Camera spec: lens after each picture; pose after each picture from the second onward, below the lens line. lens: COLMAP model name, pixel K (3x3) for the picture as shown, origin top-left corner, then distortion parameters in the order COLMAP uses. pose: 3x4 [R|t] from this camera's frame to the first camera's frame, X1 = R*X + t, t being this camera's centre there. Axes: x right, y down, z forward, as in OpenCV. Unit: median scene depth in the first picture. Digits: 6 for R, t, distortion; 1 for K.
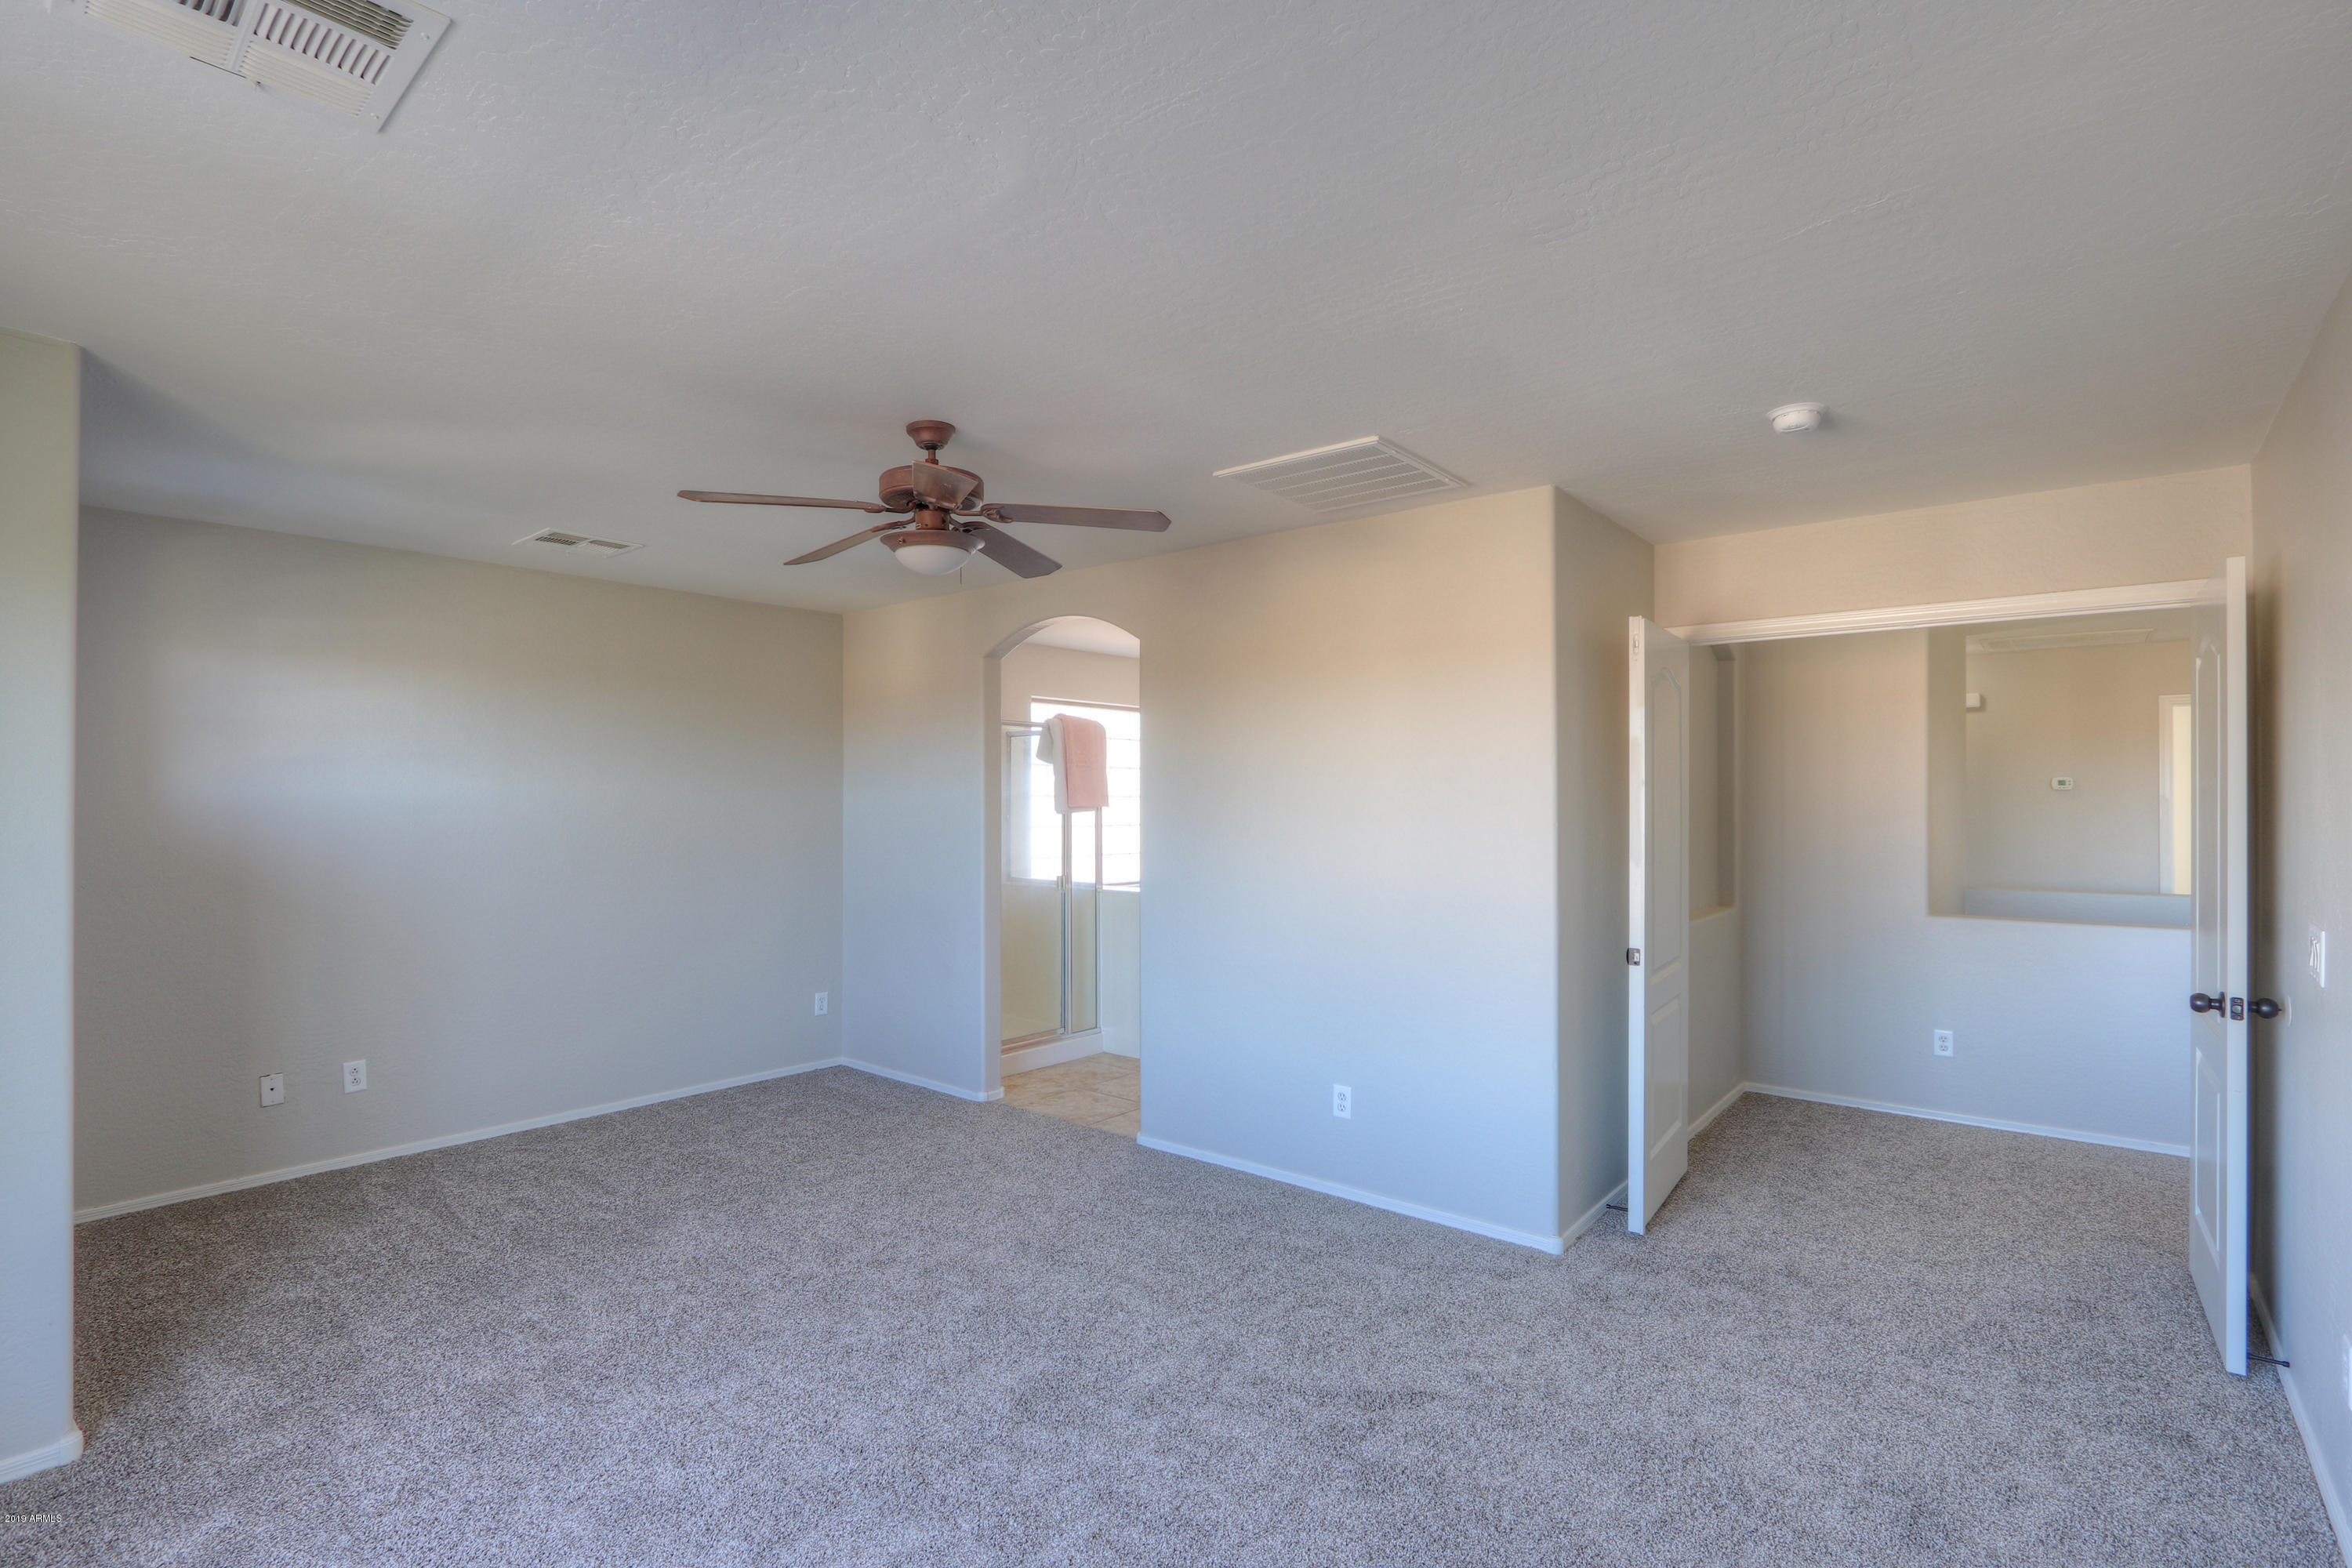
lens RADIAL K [[1109.8, 0, 1170.8], [0, 1109.8, 792.1], [0, 0, 1]] dist [-0.018619, 0.004640]
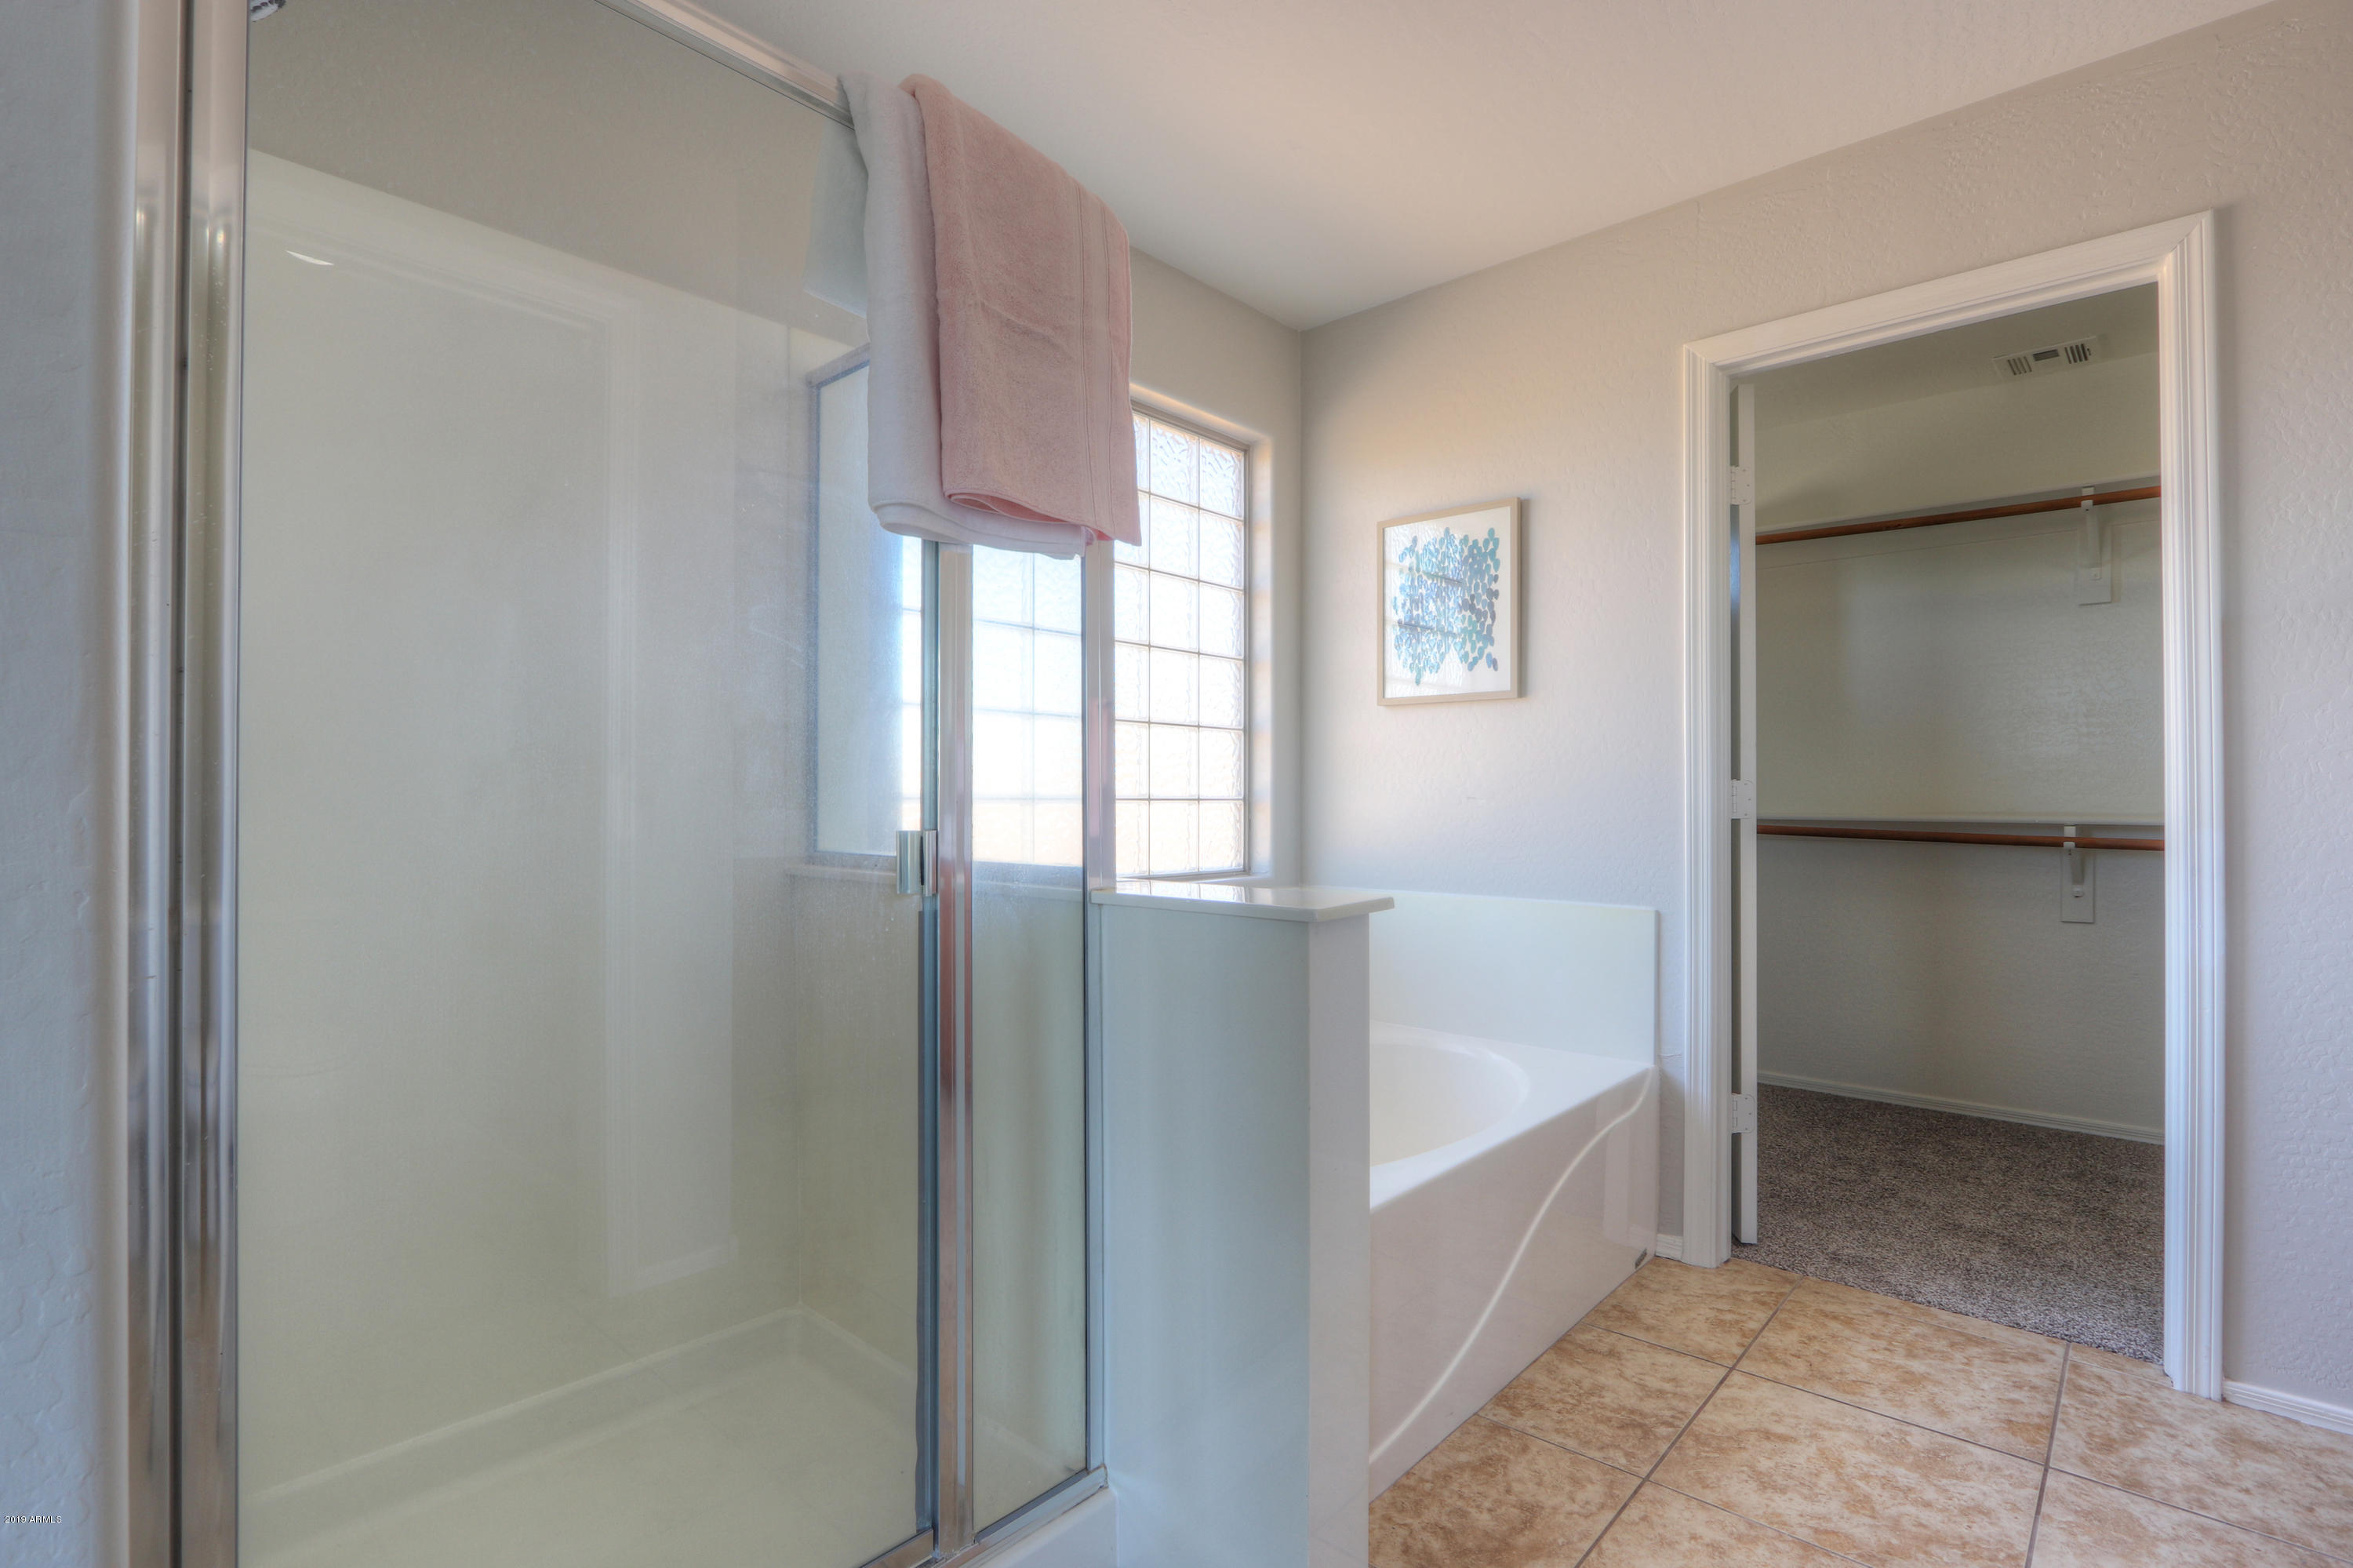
lens RADIAL K [[1110.3, 0, 1166.6], [0, 1110.3, 797.5], [0, 0, 1]] dist [-0.018619, 0.004640]
pose [[0.999730, 0.000290, -0.023239, -0.044672], [-0.000251, 0.999999, 0.001713, 0.066828], [0.023239, -0.001707, 0.999728, 0.764605]]
